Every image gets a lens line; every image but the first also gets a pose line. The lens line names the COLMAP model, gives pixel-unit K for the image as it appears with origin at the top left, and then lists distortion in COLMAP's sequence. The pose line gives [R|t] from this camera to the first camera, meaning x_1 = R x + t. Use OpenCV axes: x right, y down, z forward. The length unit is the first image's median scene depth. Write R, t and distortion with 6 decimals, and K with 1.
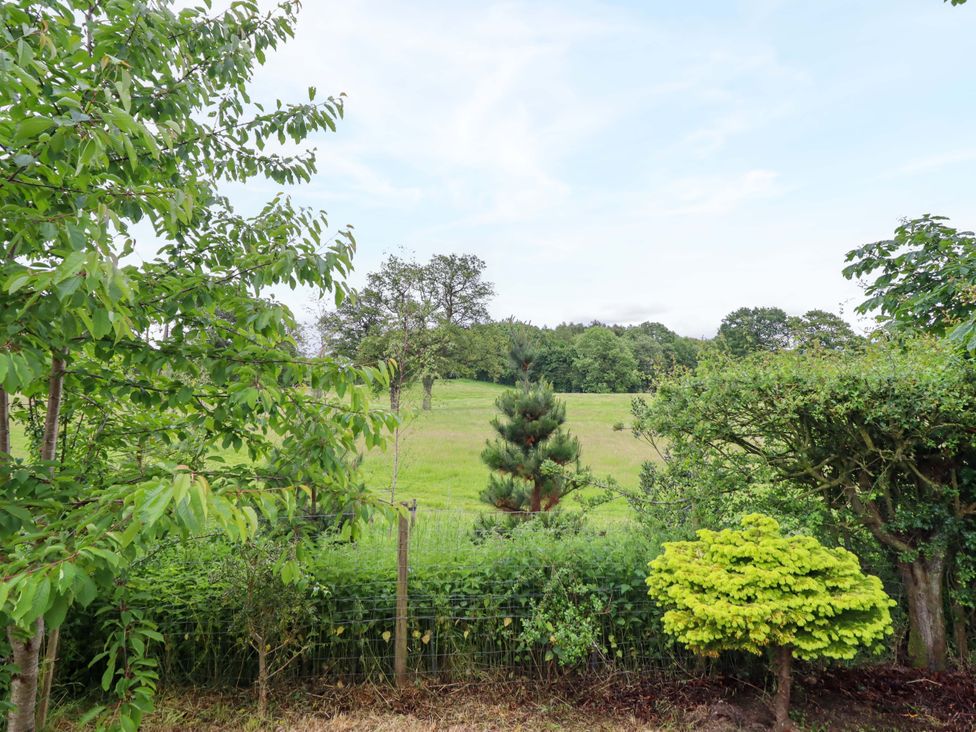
lens RADIAL K [[549.0, 0, 487.2], [0, 549.0, 349.8], [0, 0, 1]] dist [0.003035, -0.012387]
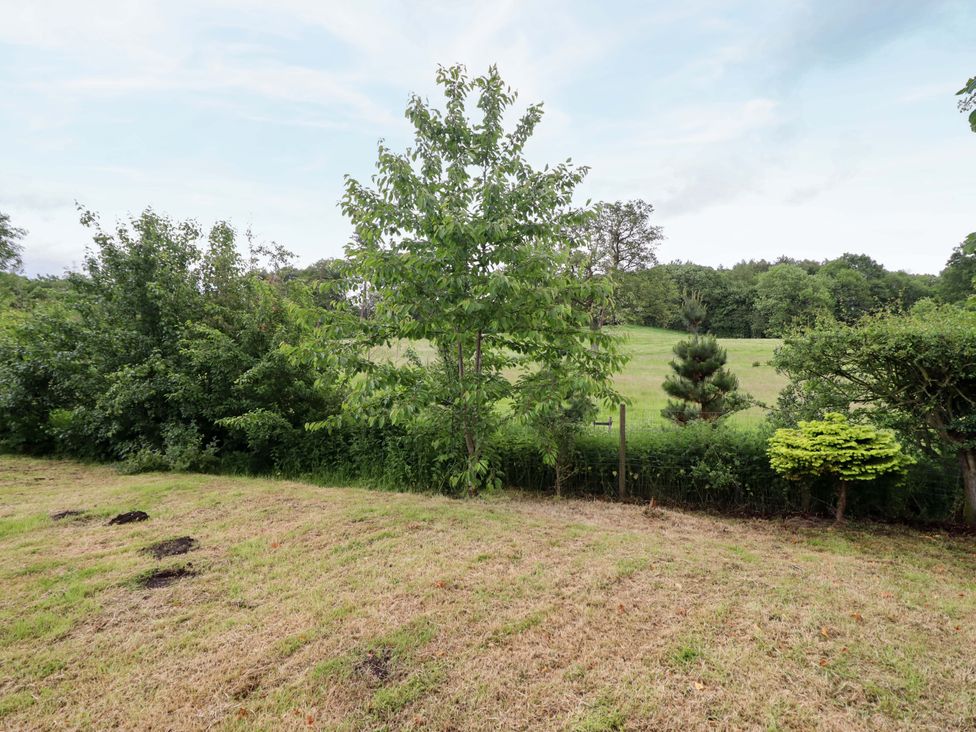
lens RADIAL K [[519.4, 0, 486.0], [0, 519.4, 350.5], [0, 0, 1]] dist [-0.000308, -0.013311]
pose [[0.950586, 0.001929, -0.310456, -0.045569], [0.028702, 0.995152, 0.094065, -0.070302], [0.309133, -0.098327, 0.945922, -0.717028]]
